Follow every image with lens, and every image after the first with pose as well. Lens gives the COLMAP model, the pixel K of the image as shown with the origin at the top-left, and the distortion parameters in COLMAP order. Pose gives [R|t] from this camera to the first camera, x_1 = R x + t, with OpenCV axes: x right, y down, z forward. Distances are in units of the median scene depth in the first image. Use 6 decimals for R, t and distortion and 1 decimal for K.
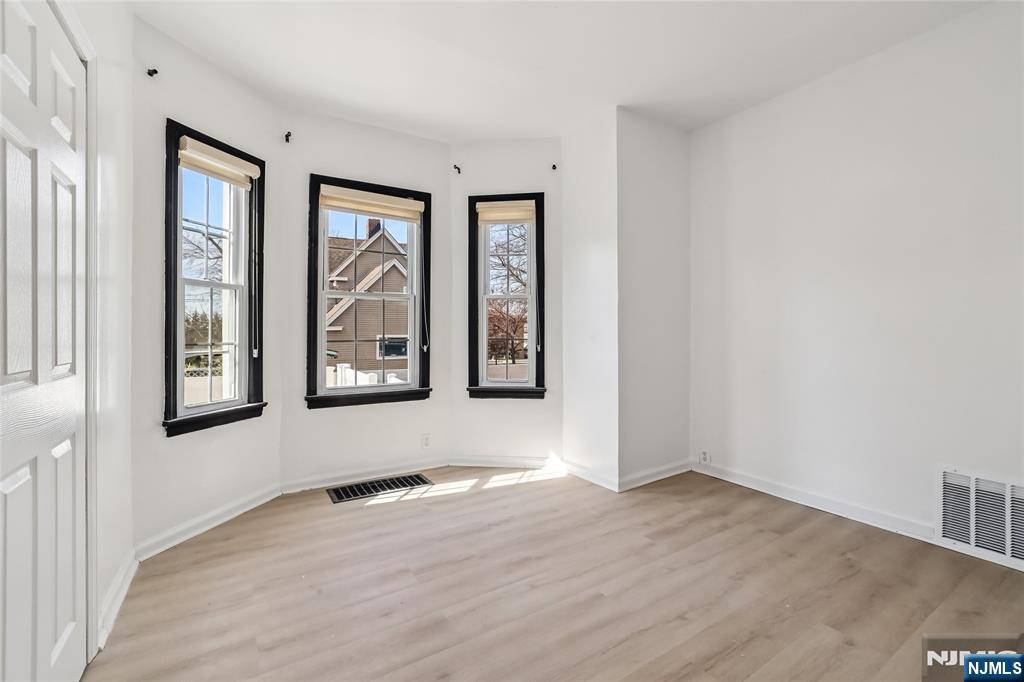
lens RADIAL K [[436.4, 0, 512.8], [0, 436.4, 333.5], [0, 0, 1]] dist [-0.024958, 0.000184]
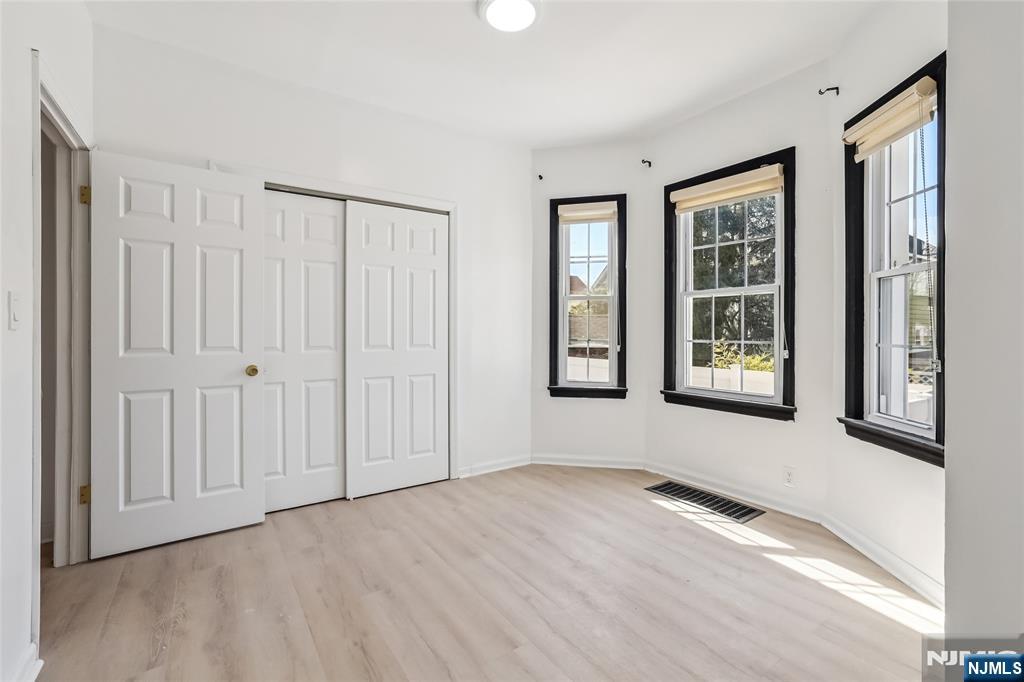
lens RADIAL K [[447.0, 0, 514.1], [0, 447.0, 334.8], [0, 0, 1]] dist [-0.002576, -0.000084]
pose [[0.046046, 0.011042, -0.998878, 0.658443], [0.000024, 0.999939, 0.011055, -0.007927], [0.998939, -0.000533, 0.046043, 0.589791]]
